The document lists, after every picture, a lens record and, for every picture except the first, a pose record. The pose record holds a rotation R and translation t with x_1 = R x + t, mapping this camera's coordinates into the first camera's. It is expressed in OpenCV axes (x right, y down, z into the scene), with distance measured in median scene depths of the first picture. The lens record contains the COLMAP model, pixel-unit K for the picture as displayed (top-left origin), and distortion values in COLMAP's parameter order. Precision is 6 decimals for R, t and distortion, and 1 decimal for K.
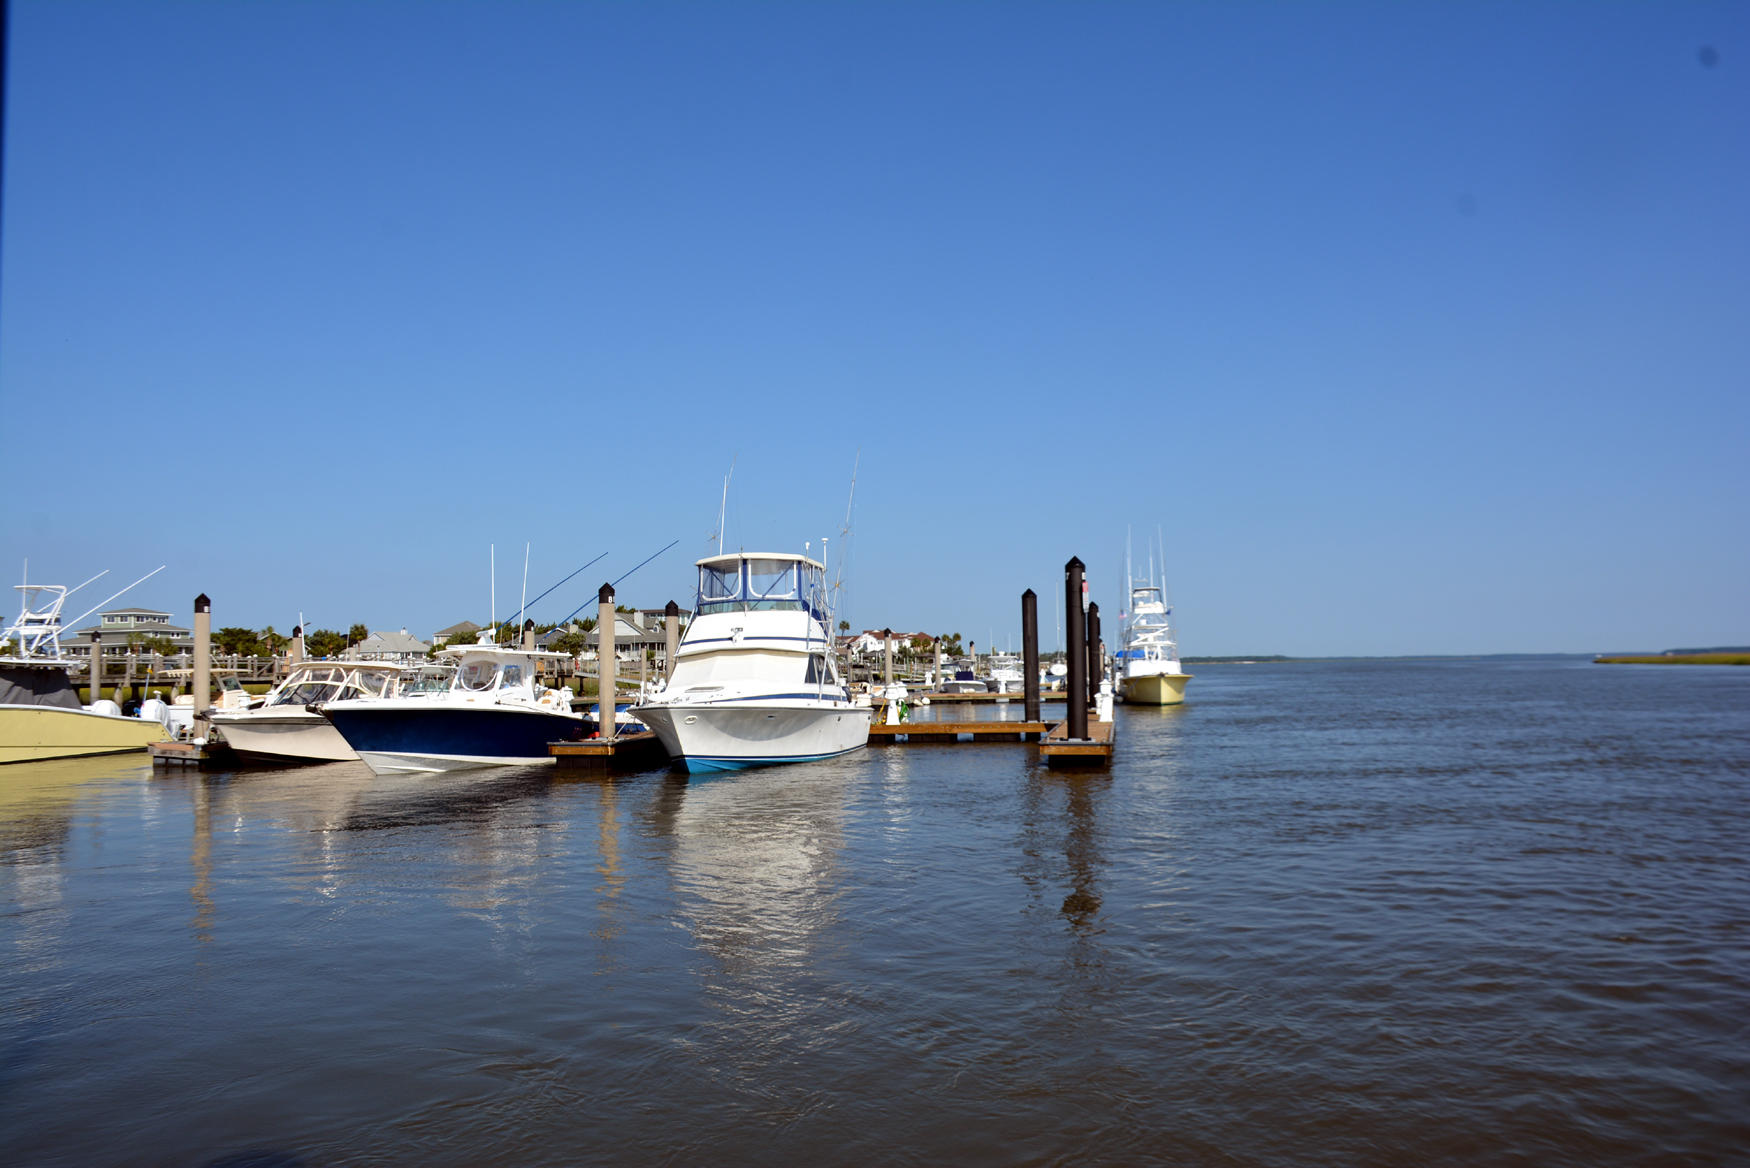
lens RADIAL K [[1383.5, 0, 876.0], [0, 1383.5, 590.3], [0, 0, 1]] dist [-0.001171, 0.000391]
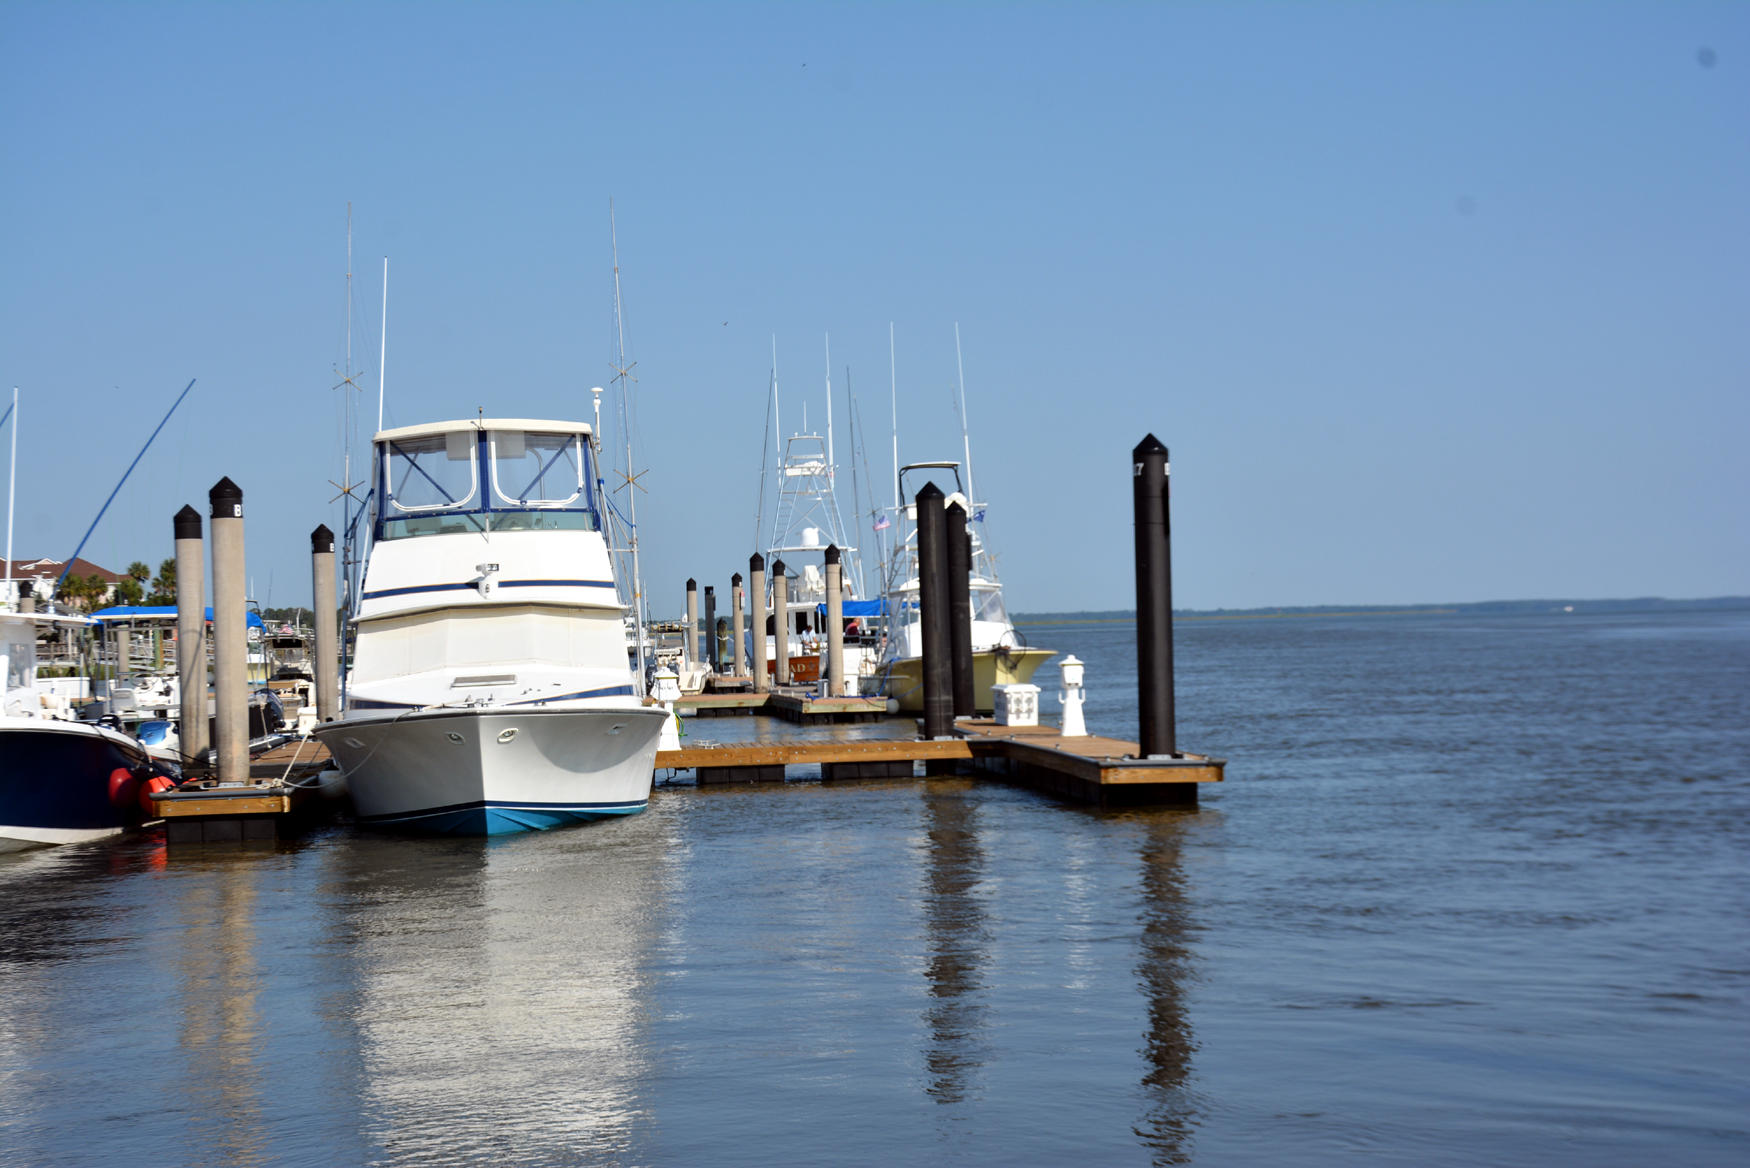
lens RADIAL K [[3605.5, 0, 873.8], [0, 3605.5, 574.7], [0, 0, 1]] dist [0.598204, 0.000000]
pose [[0.958321, -0.008258, 0.285575, -0.344506], [-0.001842, 0.999383, 0.035082, -0.016774], [-0.285689, -0.034146, 0.957714, -0.345841]]
